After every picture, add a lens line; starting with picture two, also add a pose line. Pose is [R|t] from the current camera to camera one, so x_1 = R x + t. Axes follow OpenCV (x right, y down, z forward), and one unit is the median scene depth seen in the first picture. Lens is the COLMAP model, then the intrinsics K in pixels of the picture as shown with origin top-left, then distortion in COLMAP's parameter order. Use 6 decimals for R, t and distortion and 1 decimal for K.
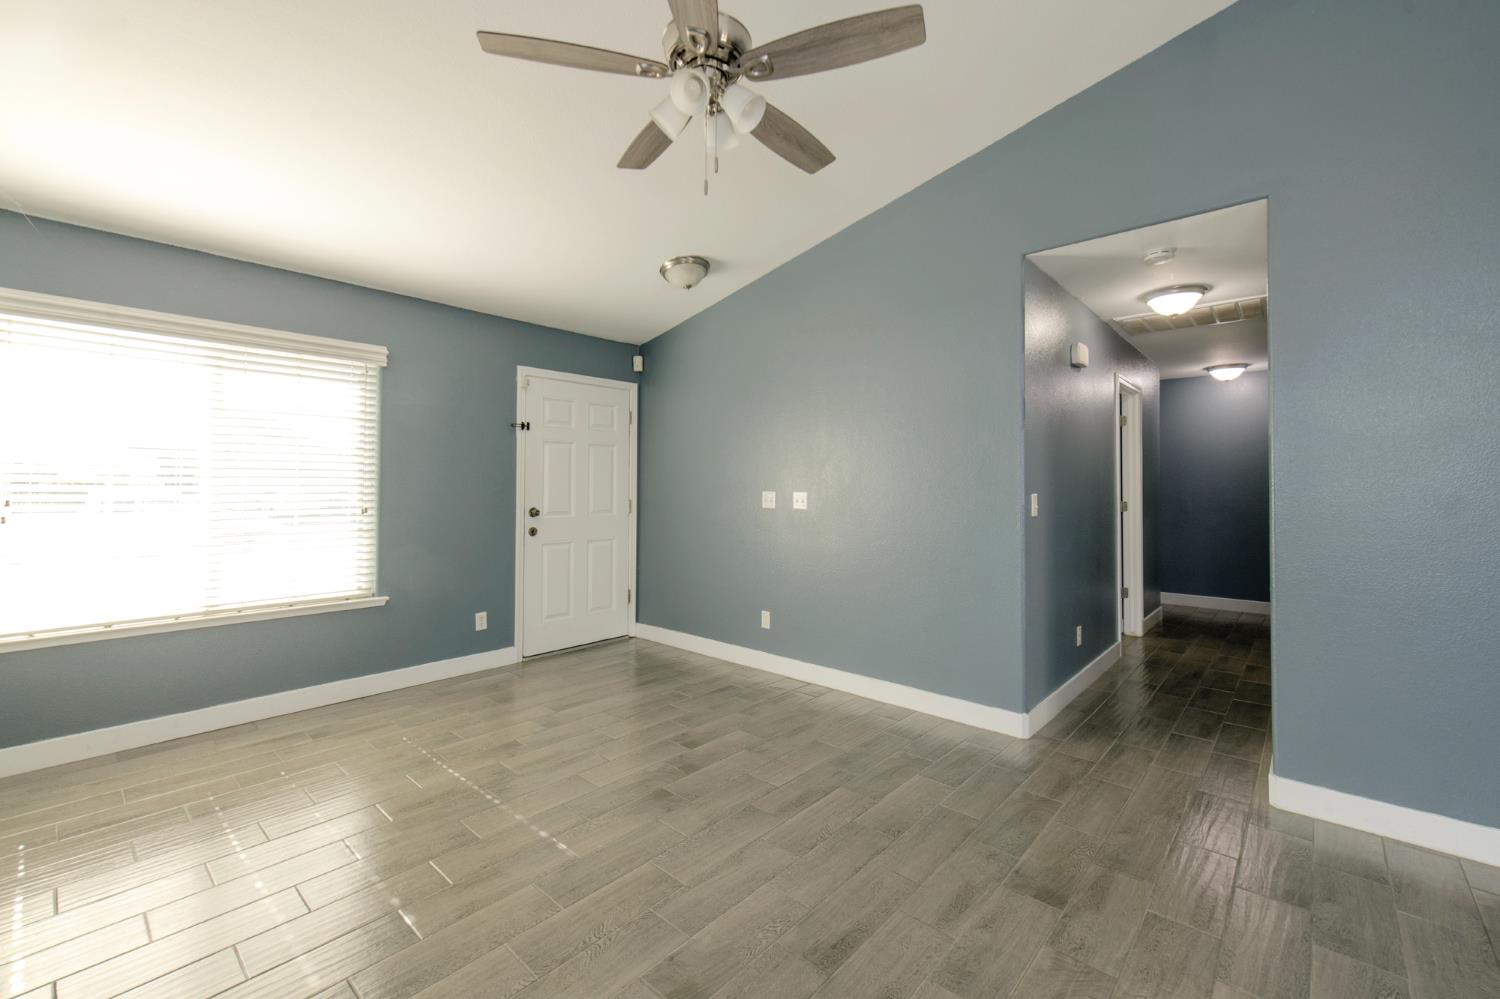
lens RADIAL K [[632.0, 0, 793.6], [0, 632.0, 478.3], [0, 0, 1]] dist [0.002674, -0.001556]
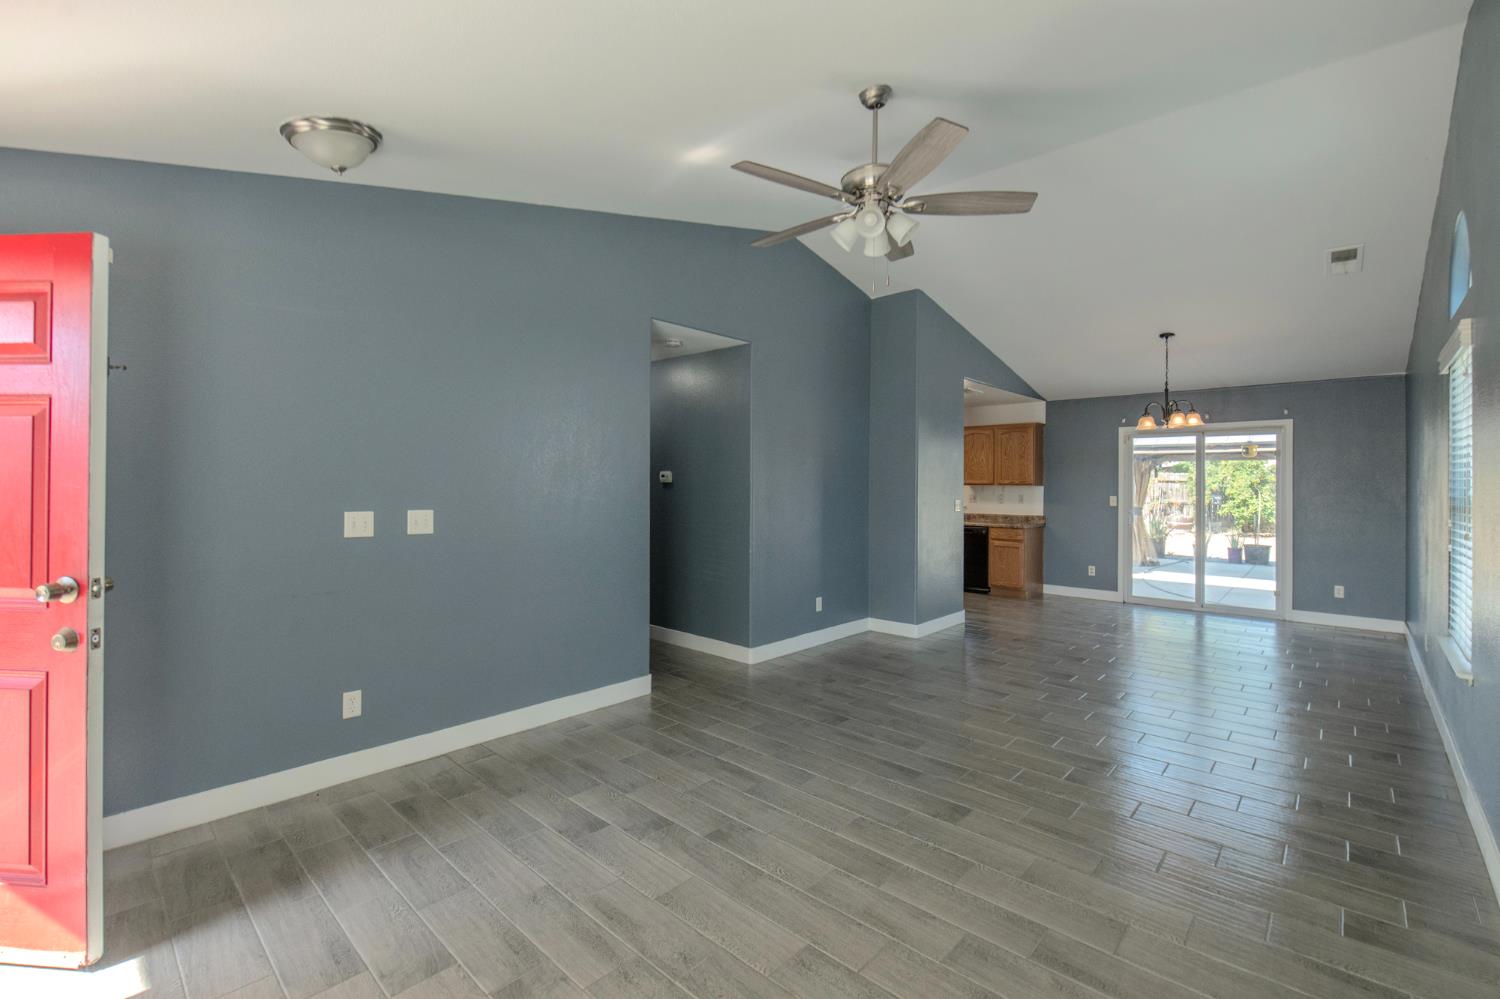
lens RADIAL K [[632.0, 0, 765.6], [0, 632.0, 488.8], [0, 0, 1]] dist [0.002674, -0.001556]
pose [[0.047089, -0.009337, 0.998847, -0.899555], [-0.014550, 0.999844, 0.010032, -0.020746], [-0.998785, -0.015006, 0.046946, 0.703722]]
